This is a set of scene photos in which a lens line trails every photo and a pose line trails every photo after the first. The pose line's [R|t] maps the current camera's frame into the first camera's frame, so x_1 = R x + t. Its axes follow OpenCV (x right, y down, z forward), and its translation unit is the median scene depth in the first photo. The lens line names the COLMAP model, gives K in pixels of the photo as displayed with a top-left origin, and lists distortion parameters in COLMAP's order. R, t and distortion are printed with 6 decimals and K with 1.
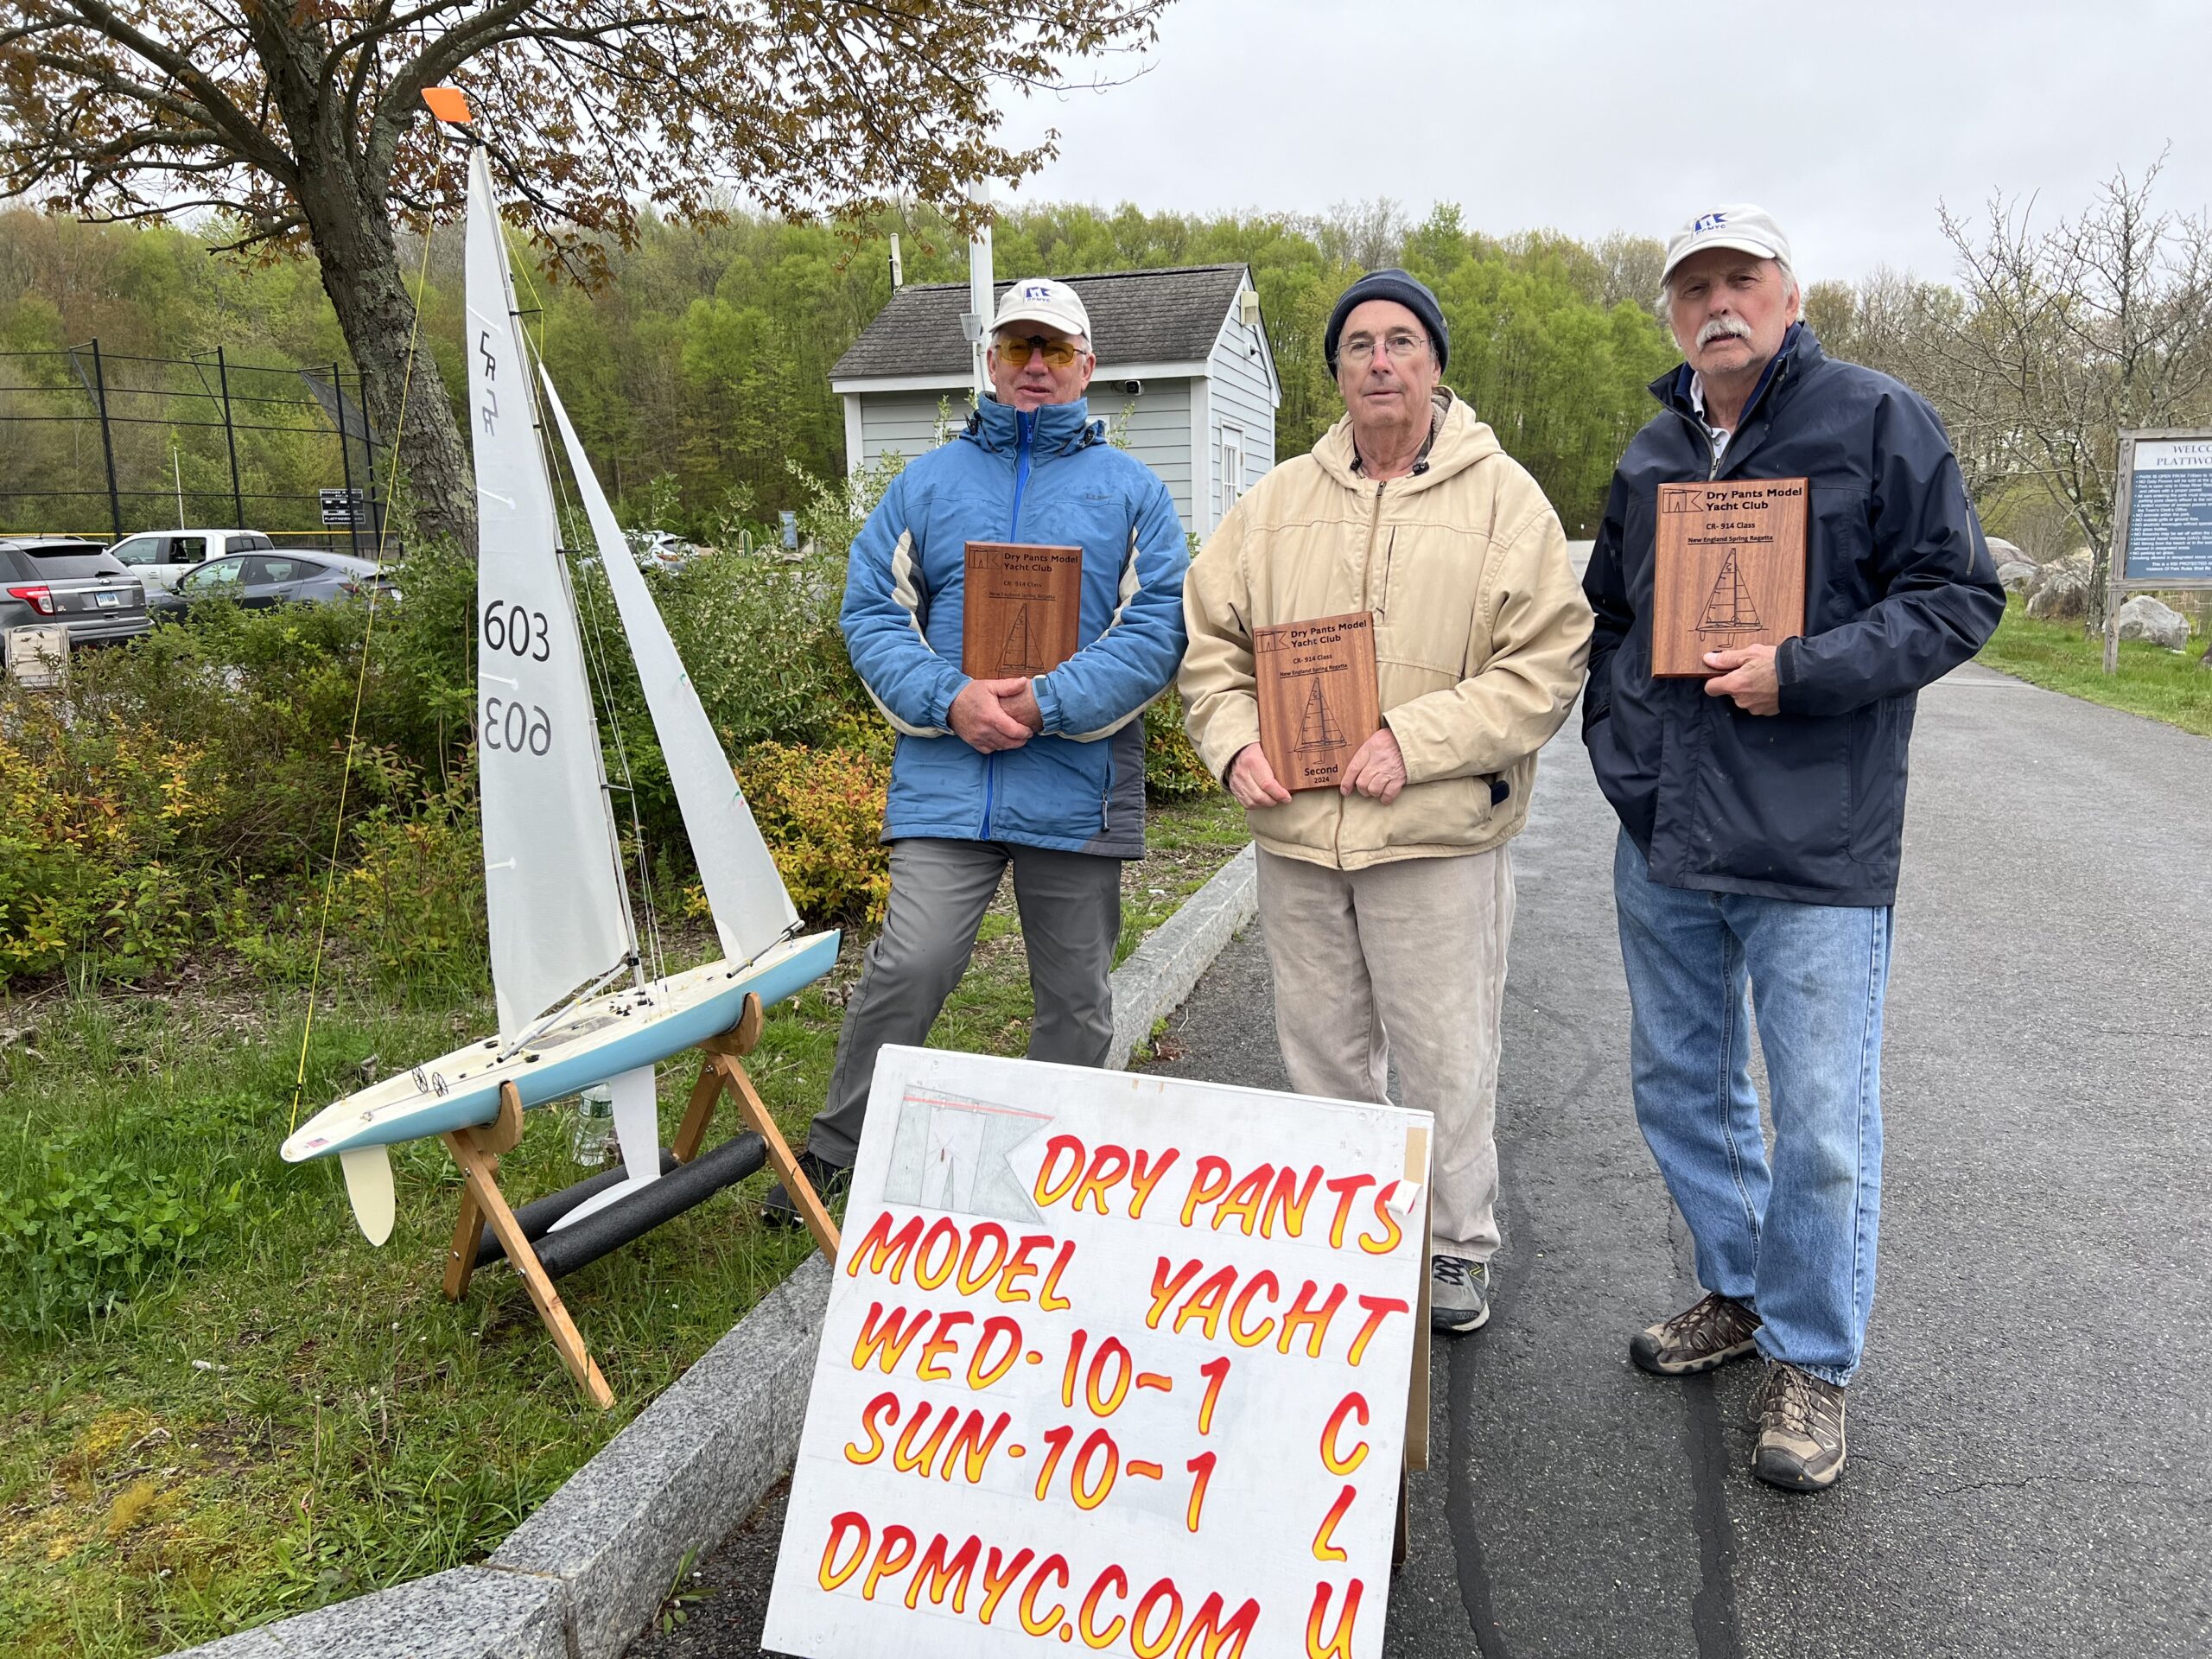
lens RADIAL K [[1645.3, 0, 1106.0], [0, 1645.3, 829.5], [0, 0, 1]] dist [0.064965, -0.074337]
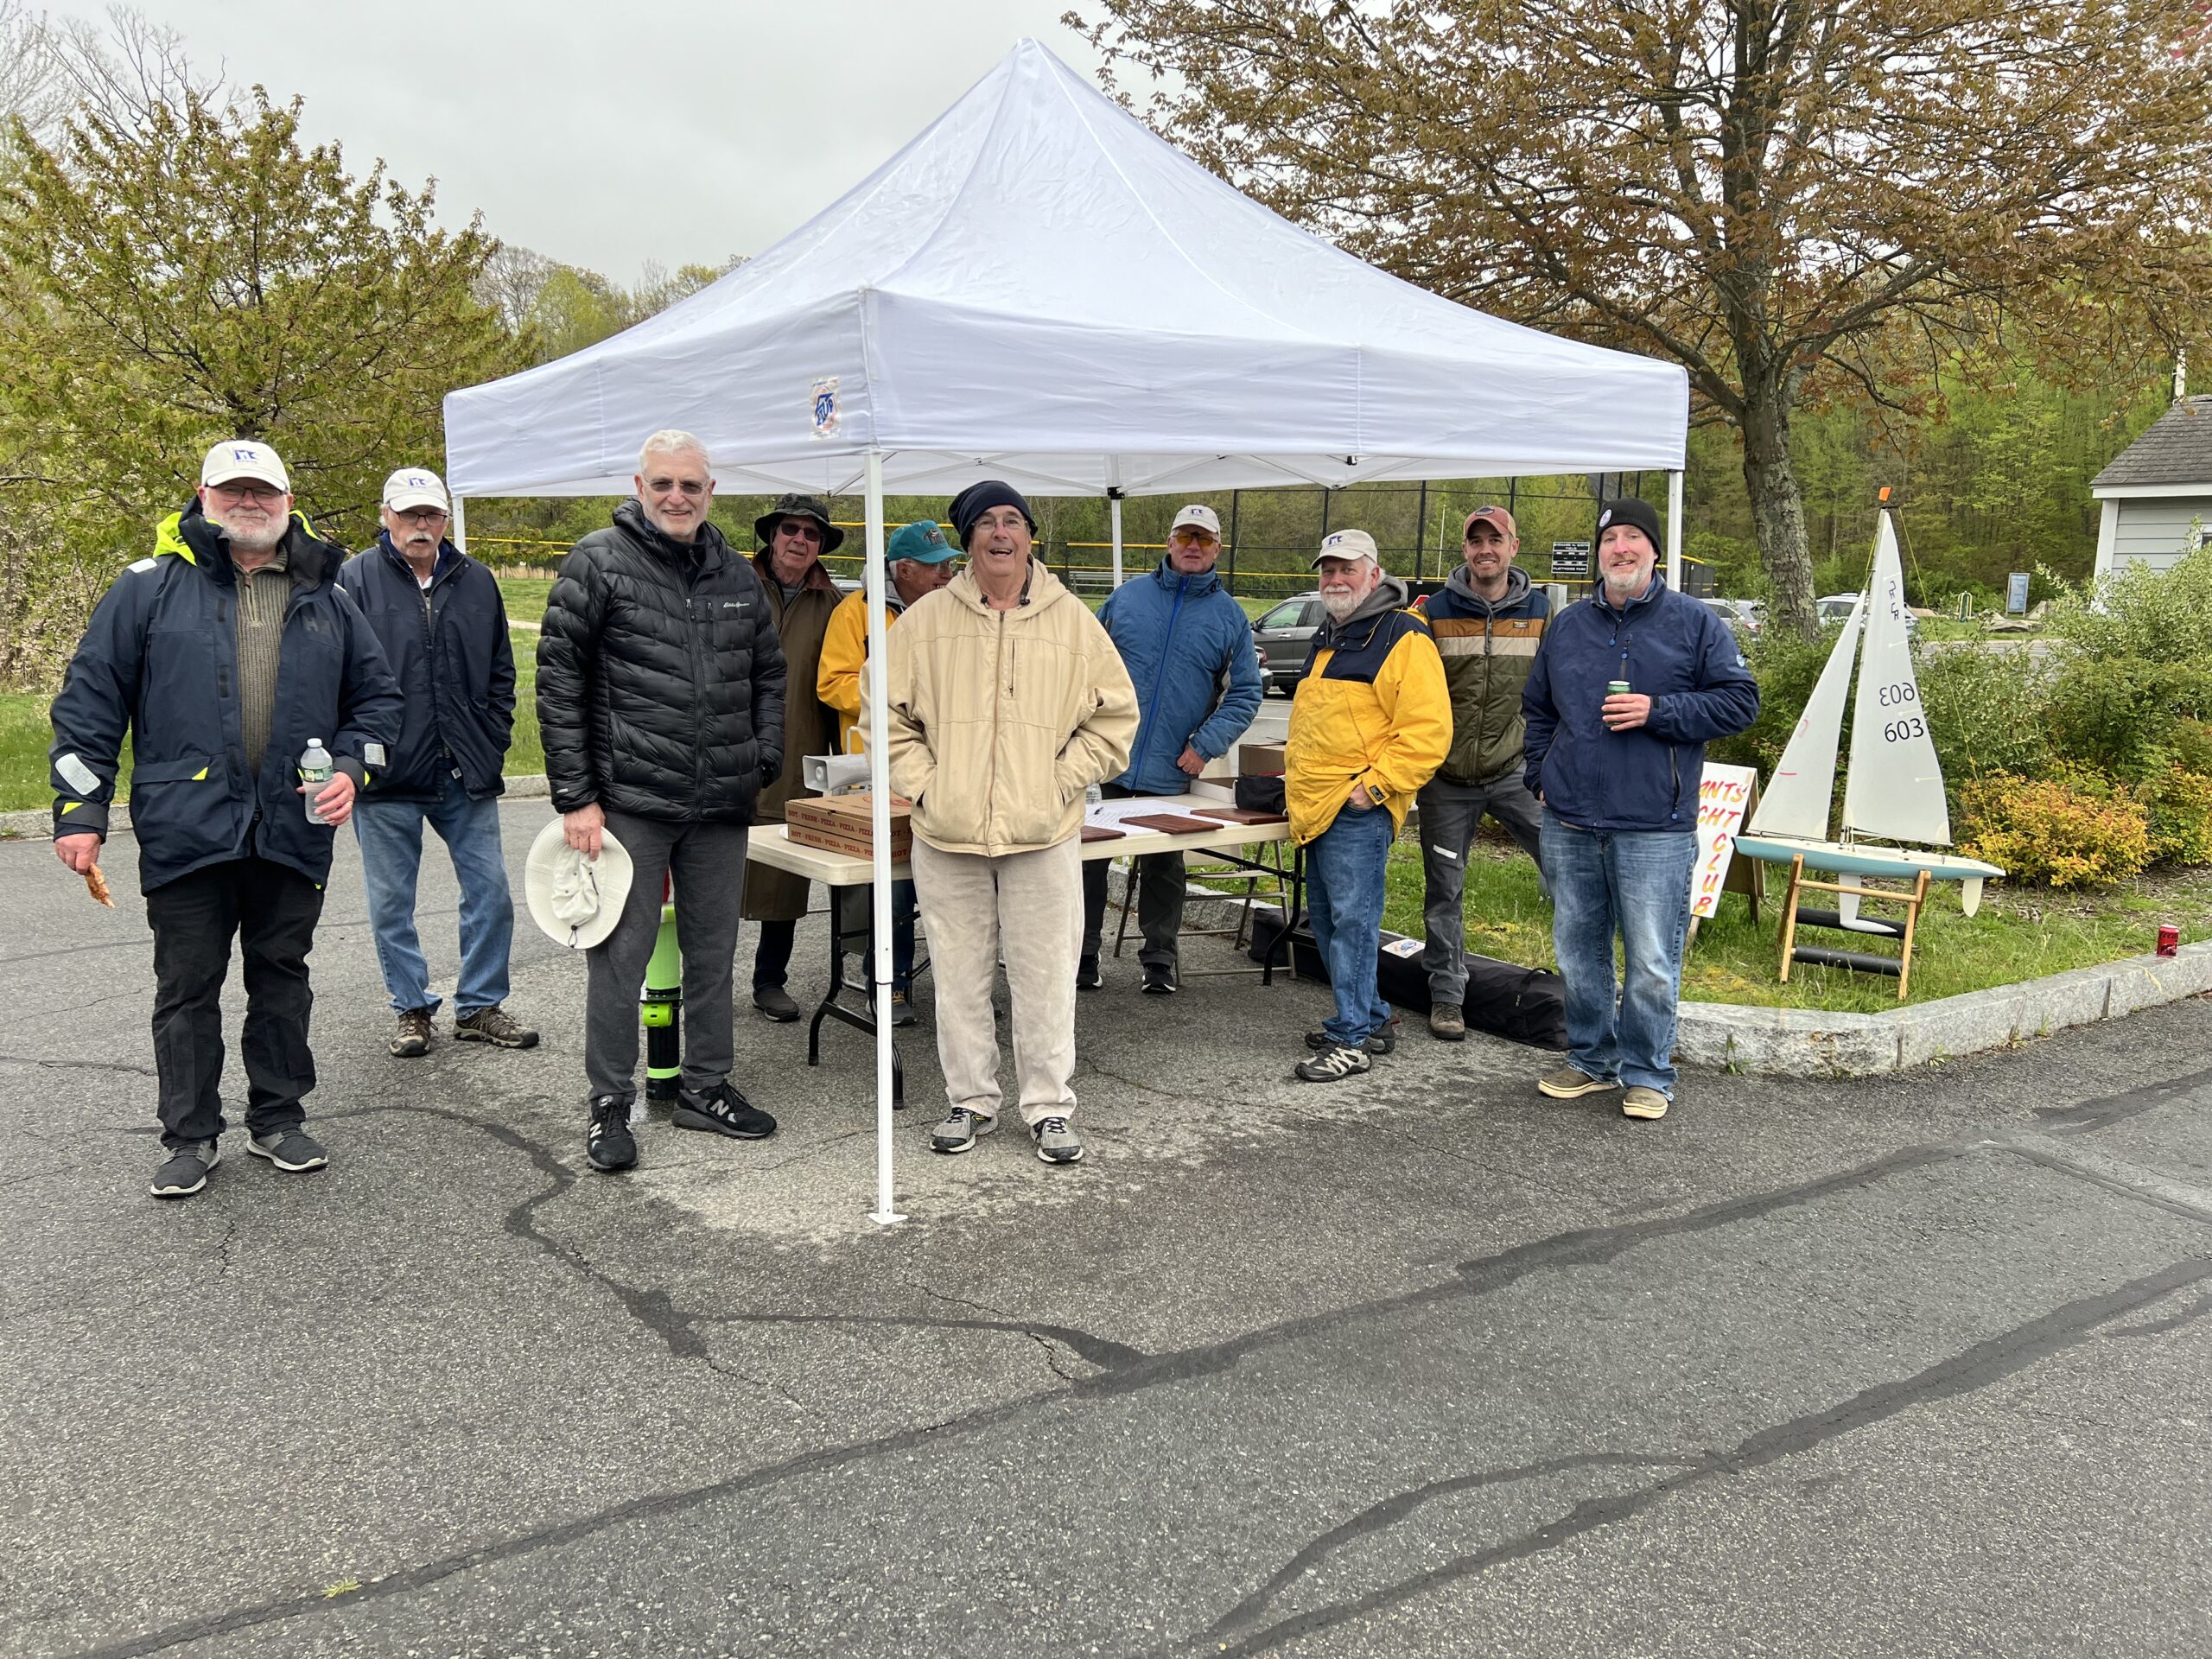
lens RADIAL K [[1645.3, 0, 1106.0], [0, 1645.3, 829.5], [0, 0, 1]] dist [0.064965, -0.074337]
pose [[0.775053, 0.135737, -0.617146, 0.059086], [-0.153631, 0.987829, 0.024326, 0.045249], [0.612936, 0.075959, 0.786473, -0.367311]]
